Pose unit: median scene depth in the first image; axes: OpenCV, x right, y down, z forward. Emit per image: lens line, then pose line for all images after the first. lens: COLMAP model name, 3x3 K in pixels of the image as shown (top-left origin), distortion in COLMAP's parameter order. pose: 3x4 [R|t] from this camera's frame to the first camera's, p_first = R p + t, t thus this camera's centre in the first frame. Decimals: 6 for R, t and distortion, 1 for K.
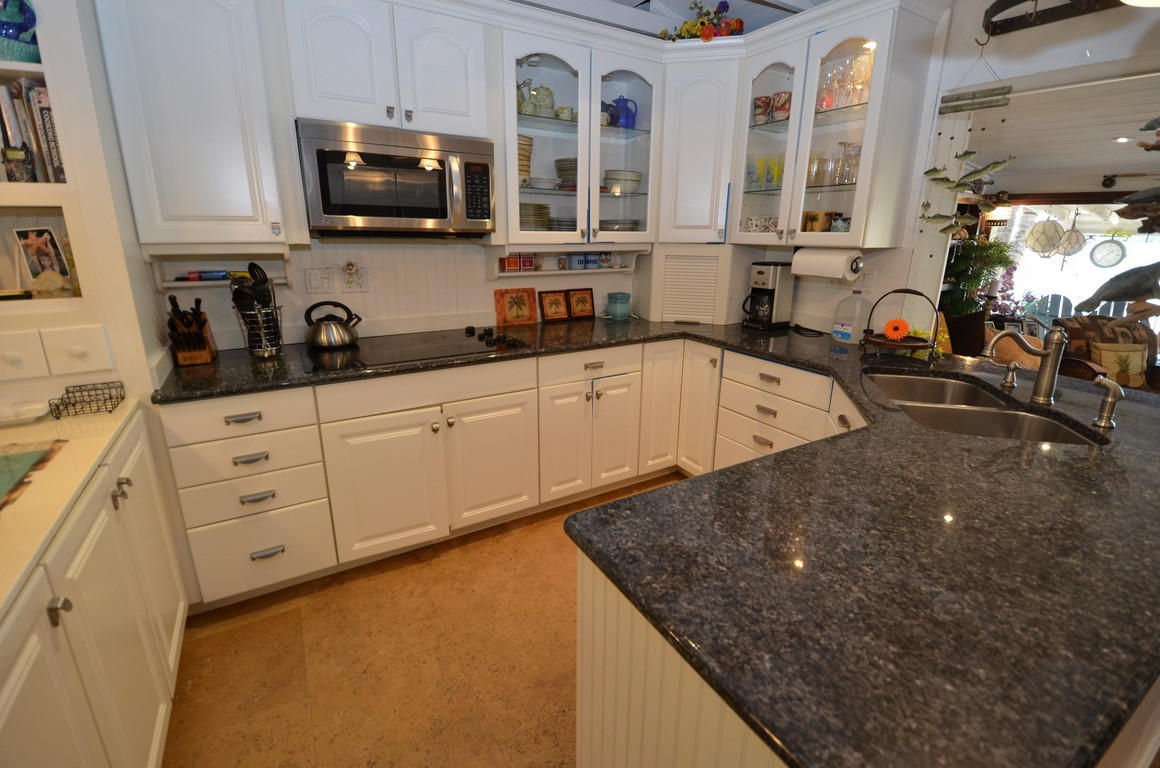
lens RADIAL K [[509.1, 0, 581.0], [0, 509.1, 375.1], [0, 0, 1]] dist [0.025879, -0.024053]
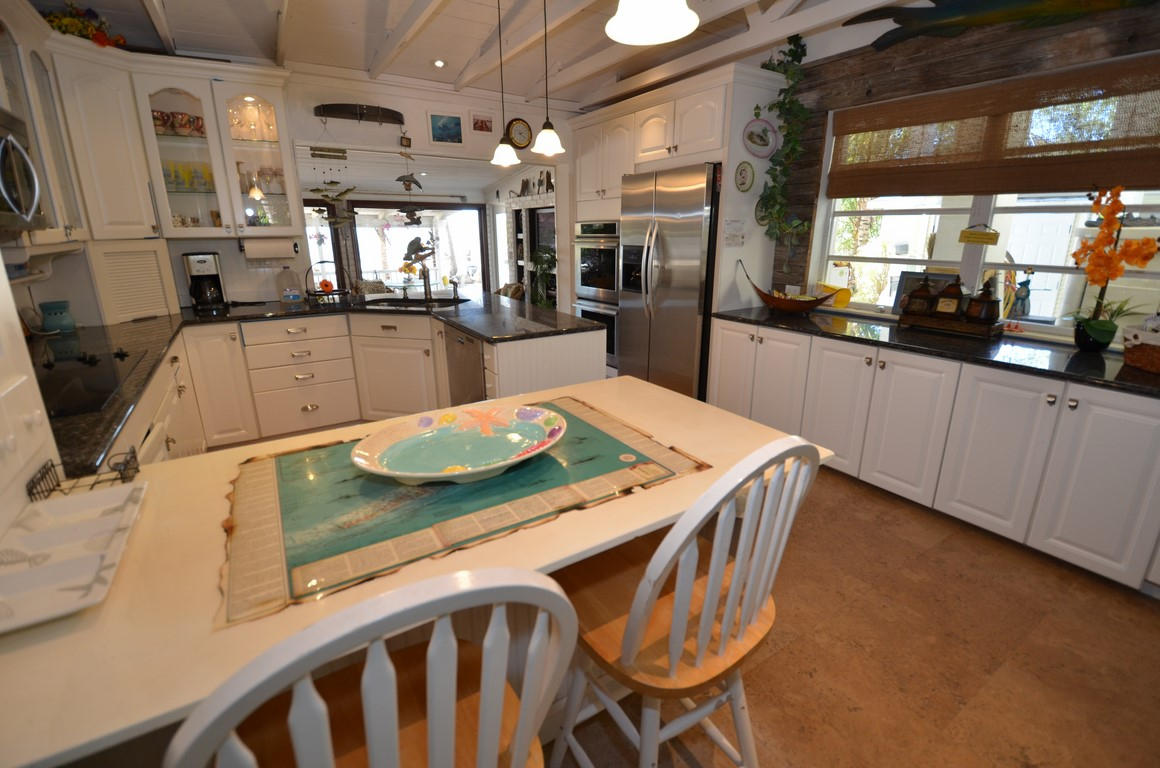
lens RADIAL K [[511.5, 0, 586.7], [0, 511.5, 375.5], [0, 0, 1]] dist [0.012406, -0.017993]
pose [[-0.020015, -0.286024, 0.958013, -0.951048], [0.274319, 0.919861, 0.280365, -0.051600], [-0.961431, 0.268413, 0.060050, 0.165420]]
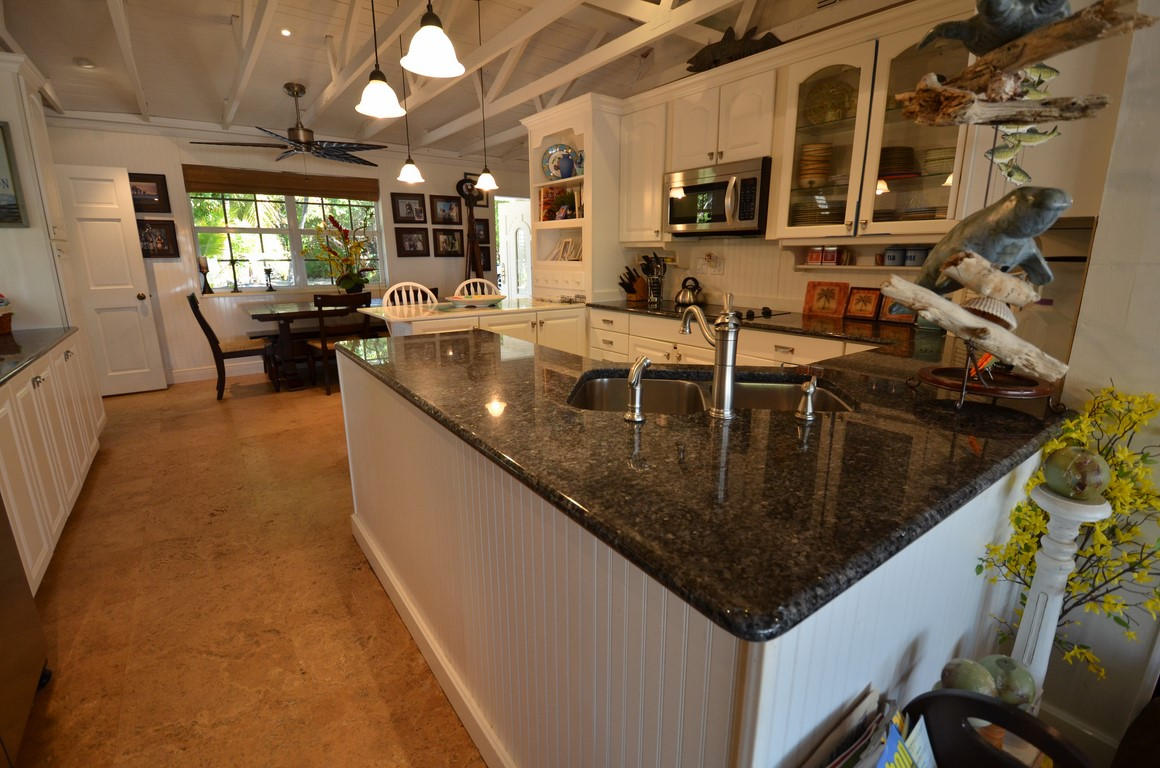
lens RADIAL K [[511.5, 0, 586.7], [0, 511.5, 375.5], [0, 0, 1]] dist [0.012406, -0.017993]
pose [[0.096500, 0.218441, -0.971067, 1.021231], [-0.270162, 0.944742, 0.185672, -0.053967], [0.957967, 0.244428, 0.150182, 0.457231]]
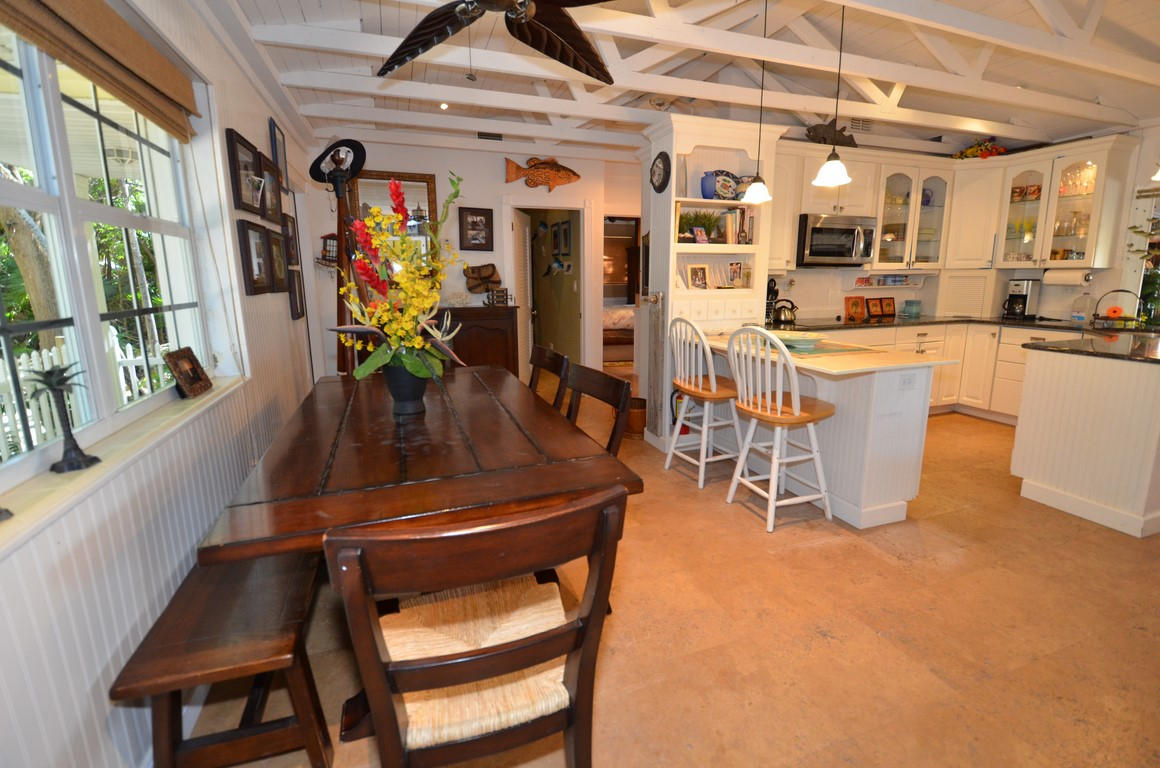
lens RADIAL K [[511.5, 0, 586.7], [0, 511.5, 375.5], [0, 0, 1]] dist [0.012406, -0.017993]
pose [[0.980406, 0.019357, -0.196036, -0.766476], [-0.036297, 0.995872, -0.083195, 0.313766], [0.193617, 0.088680, 0.977061, -0.973475]]
